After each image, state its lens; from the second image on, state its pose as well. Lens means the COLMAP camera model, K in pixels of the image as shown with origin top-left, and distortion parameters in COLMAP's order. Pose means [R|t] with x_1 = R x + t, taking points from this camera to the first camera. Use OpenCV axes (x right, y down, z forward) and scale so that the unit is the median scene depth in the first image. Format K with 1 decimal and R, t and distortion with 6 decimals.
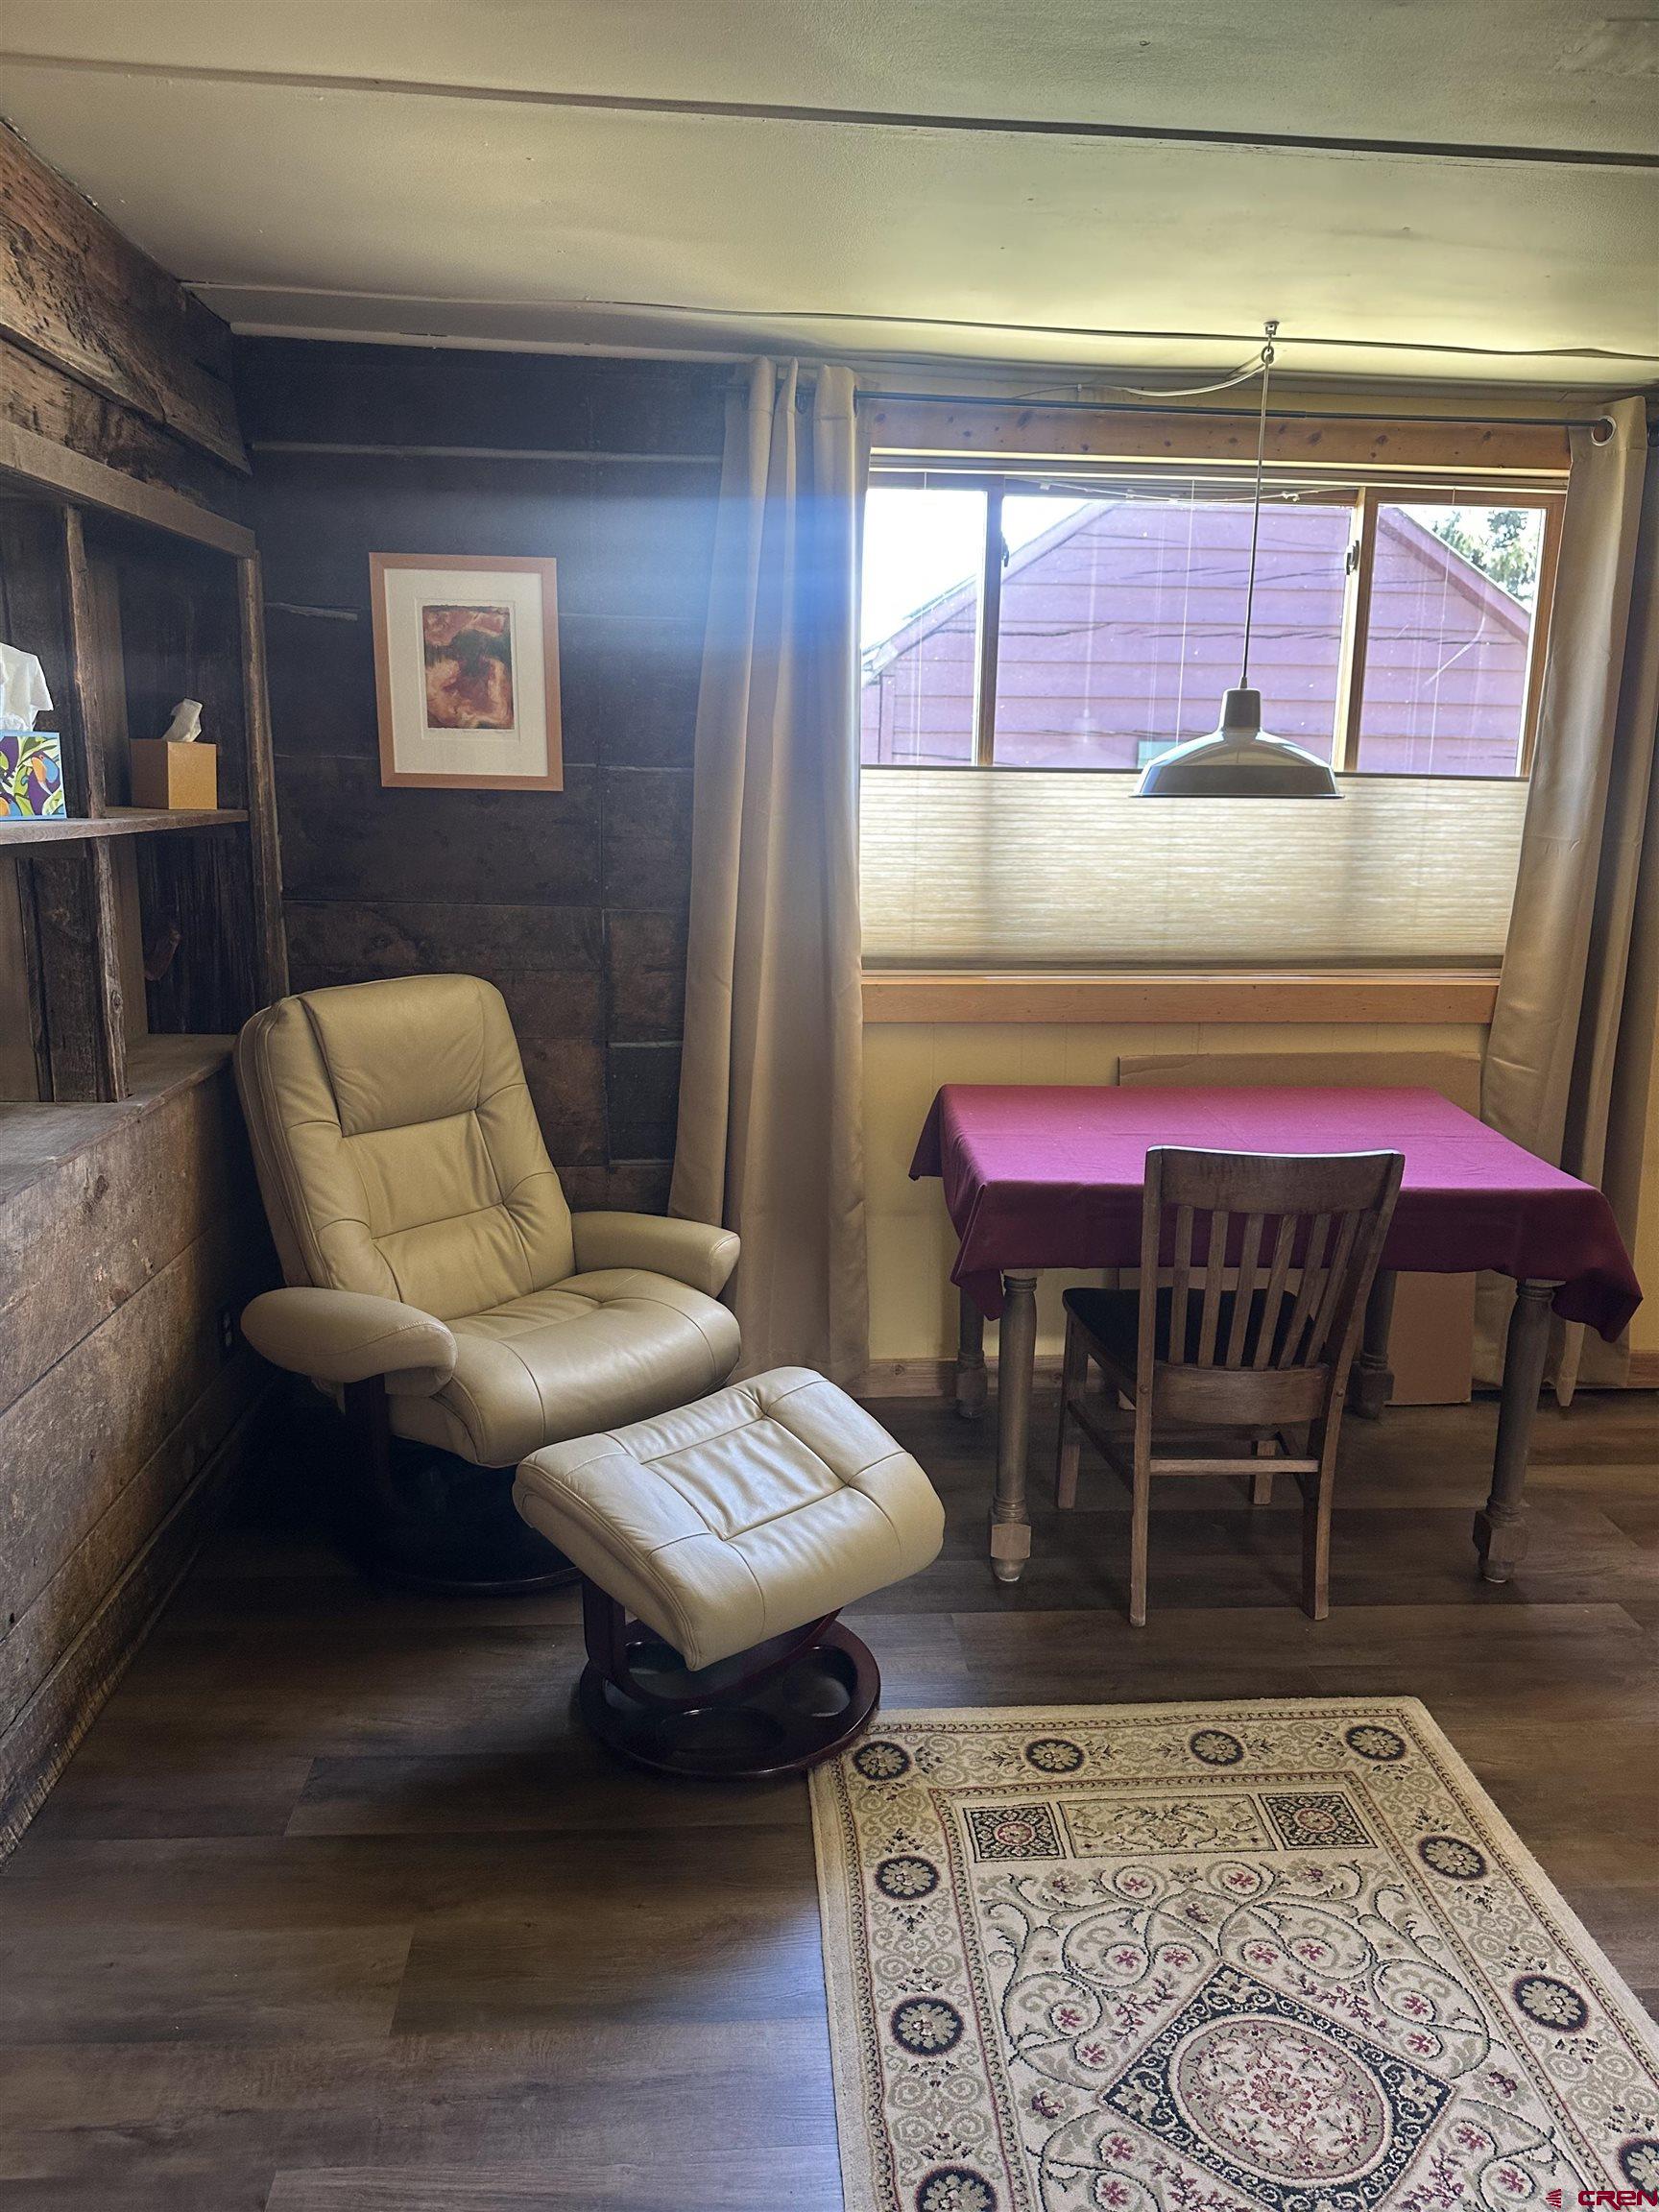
lens RADIAL K [[1552.5, 0, 815.1], [0, 1552.5, 1119.2], [0, 0, 1]] dist [0.066726, -0.076354]
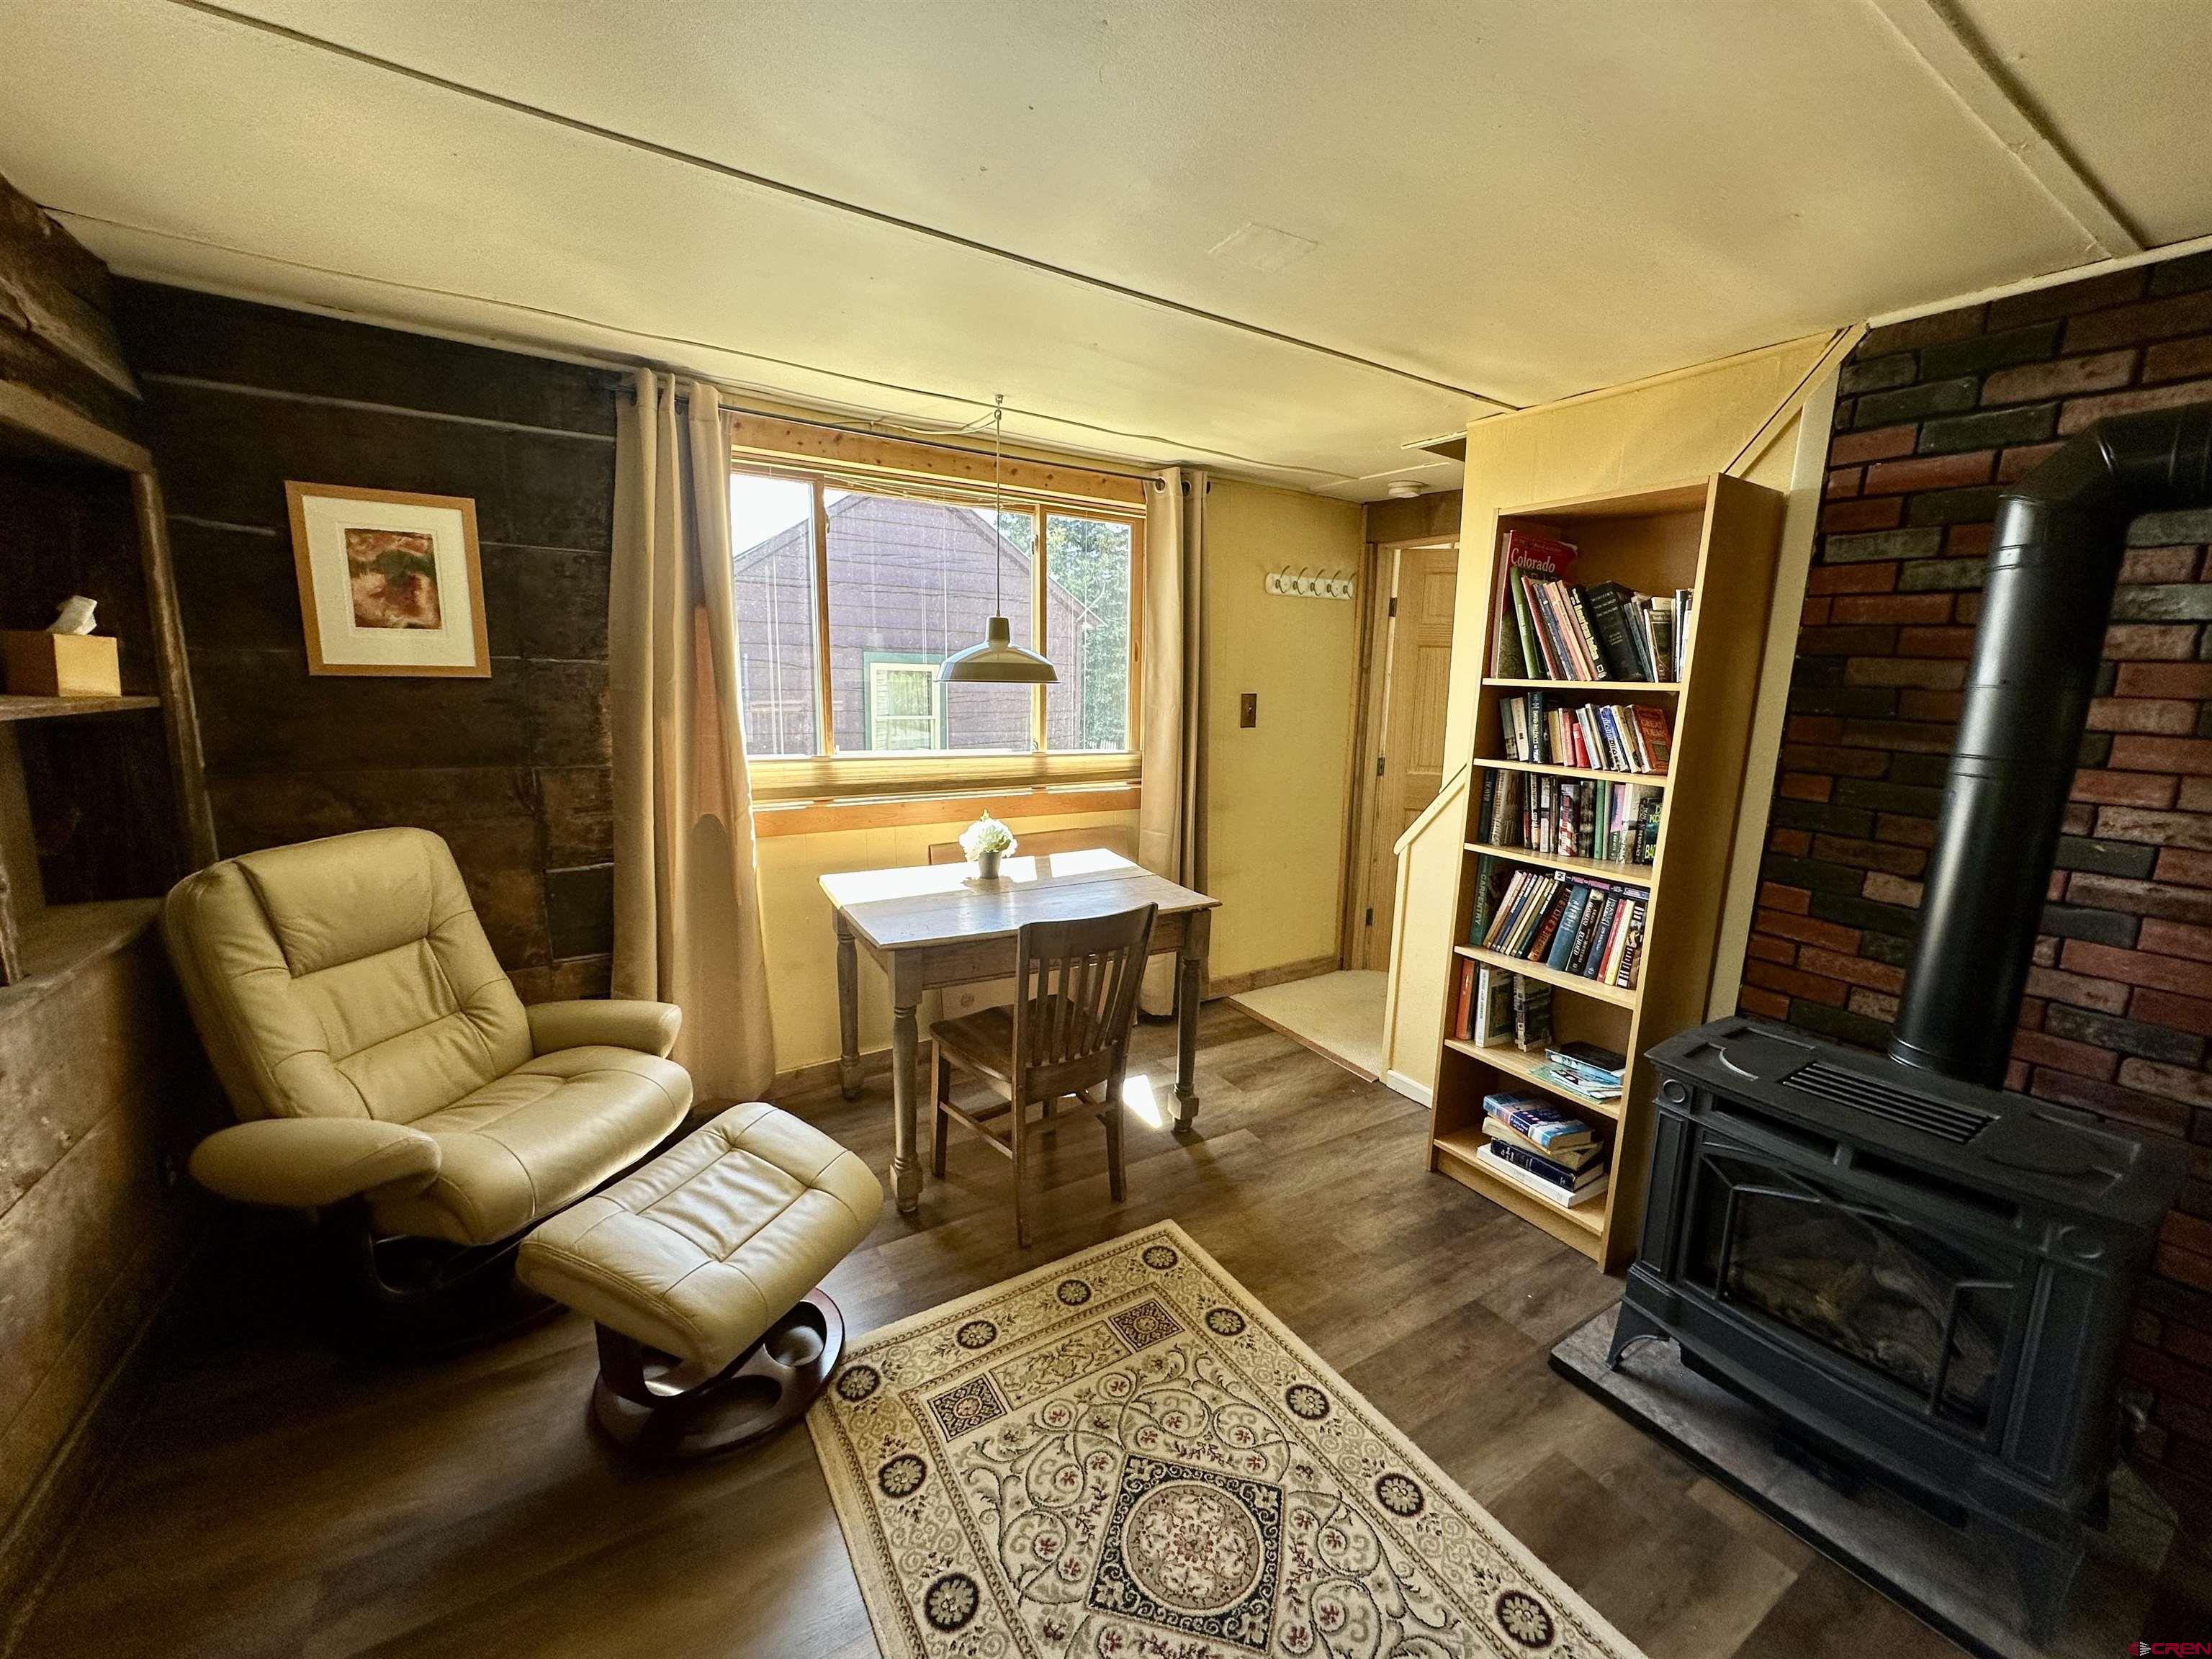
lens RADIAL K [[905.1, 0, 1122.6], [0, 905.1, 821.1], [0, 0, 1]] dist [-0.001550, 0.000463]
pose [[0.883045, -0.074592, 0.463322, -0.065958], [0.097546, 0.994898, -0.025741, -0.028002], [-0.459039, 0.067926, 0.885816, 0.131474]]
